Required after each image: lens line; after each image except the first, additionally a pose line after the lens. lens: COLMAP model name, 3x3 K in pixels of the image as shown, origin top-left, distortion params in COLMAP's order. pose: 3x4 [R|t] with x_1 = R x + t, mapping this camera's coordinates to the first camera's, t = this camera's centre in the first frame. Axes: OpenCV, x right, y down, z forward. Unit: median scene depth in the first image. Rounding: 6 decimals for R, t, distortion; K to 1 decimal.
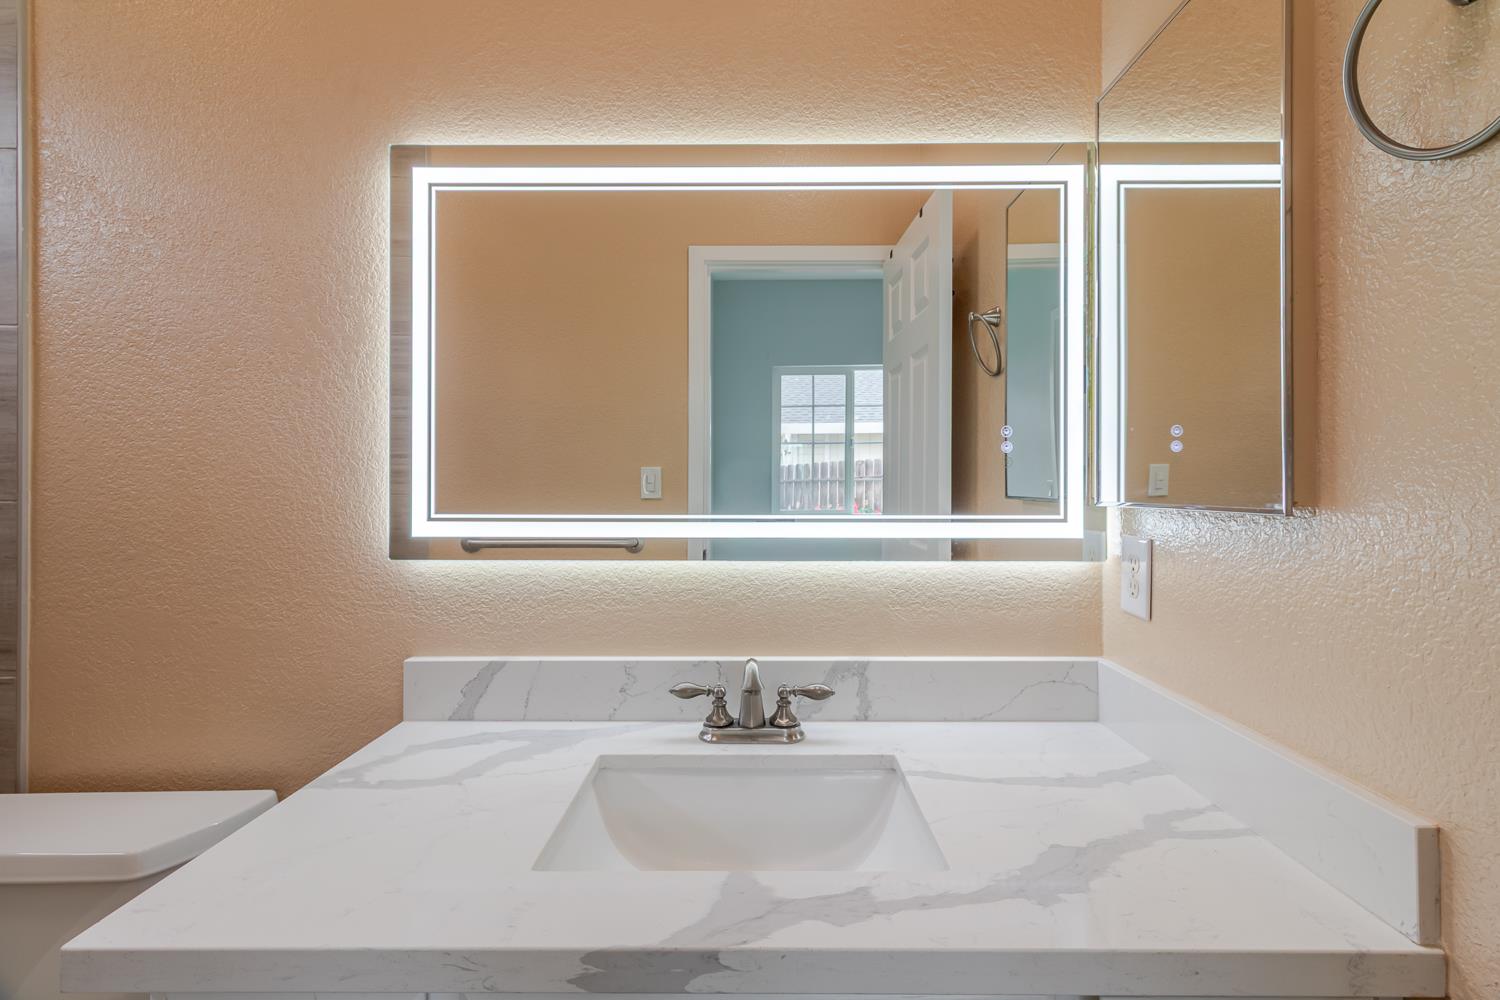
lens RADIAL K [[695.0, 0, 757.8], [0, 695.0, 487.6], [0, 0, 1]] dist [0.000393, 0.000418]
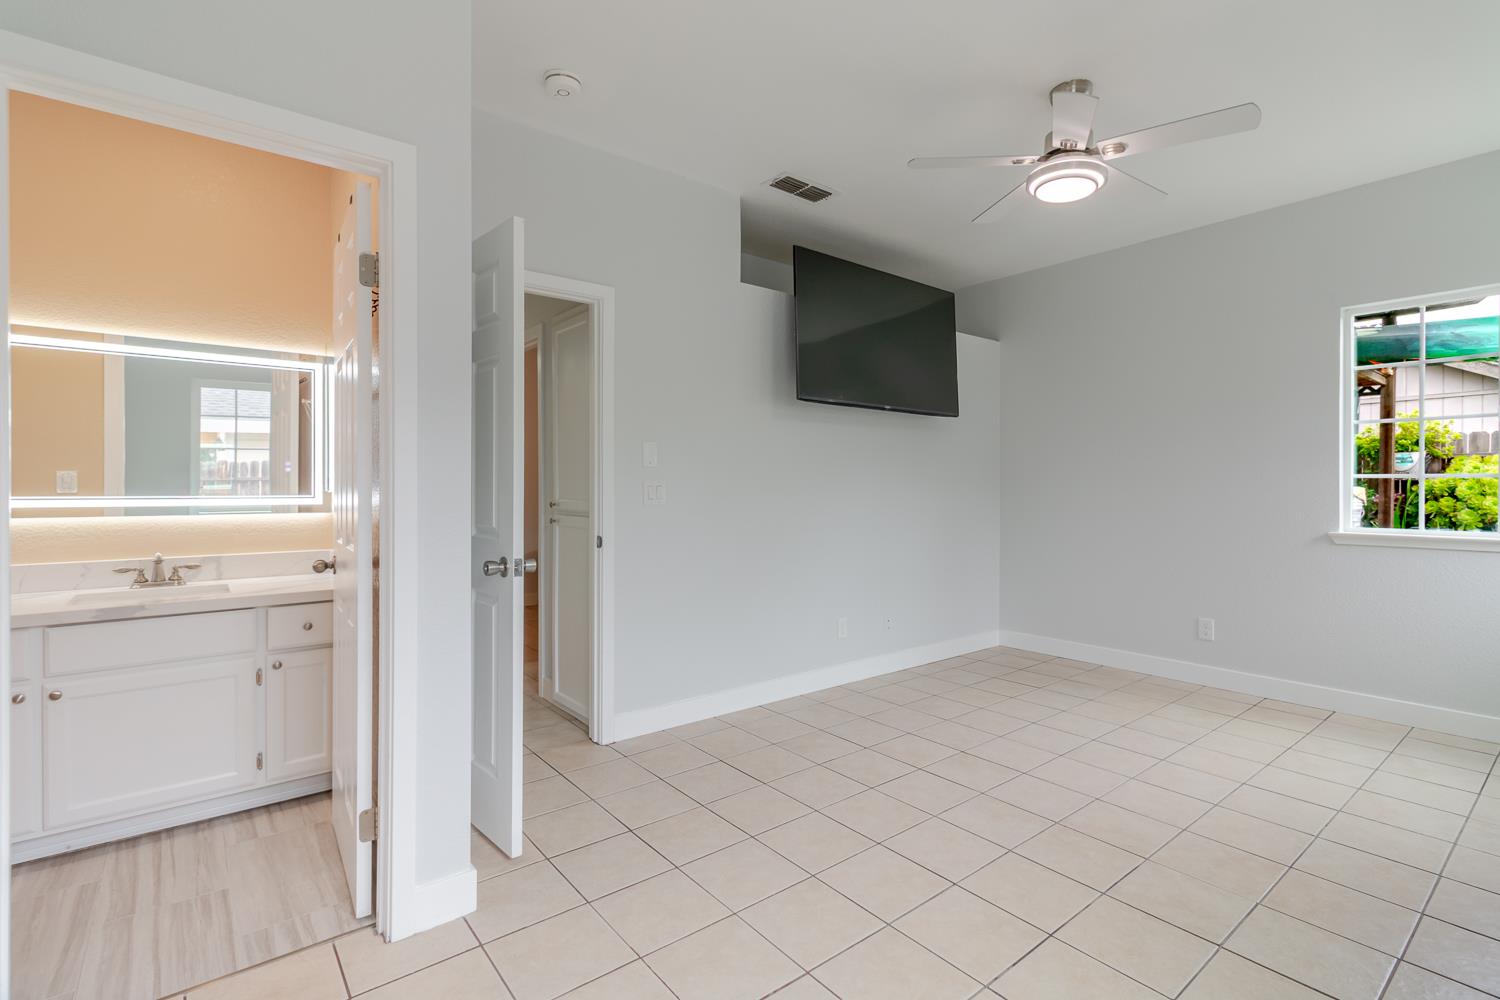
lens RADIAL K [[695.0, 0, 757.8], [0, 695.0, 487.6], [0, 0, 1]] dist [0.000393, 0.000418]
pose [[0.772736, -0.002408, 0.634723, 0.068683], [-0.002087, 0.999978, 0.006335, -0.011028], [-0.634724, -0.006220, 0.772714, -2.234736]]
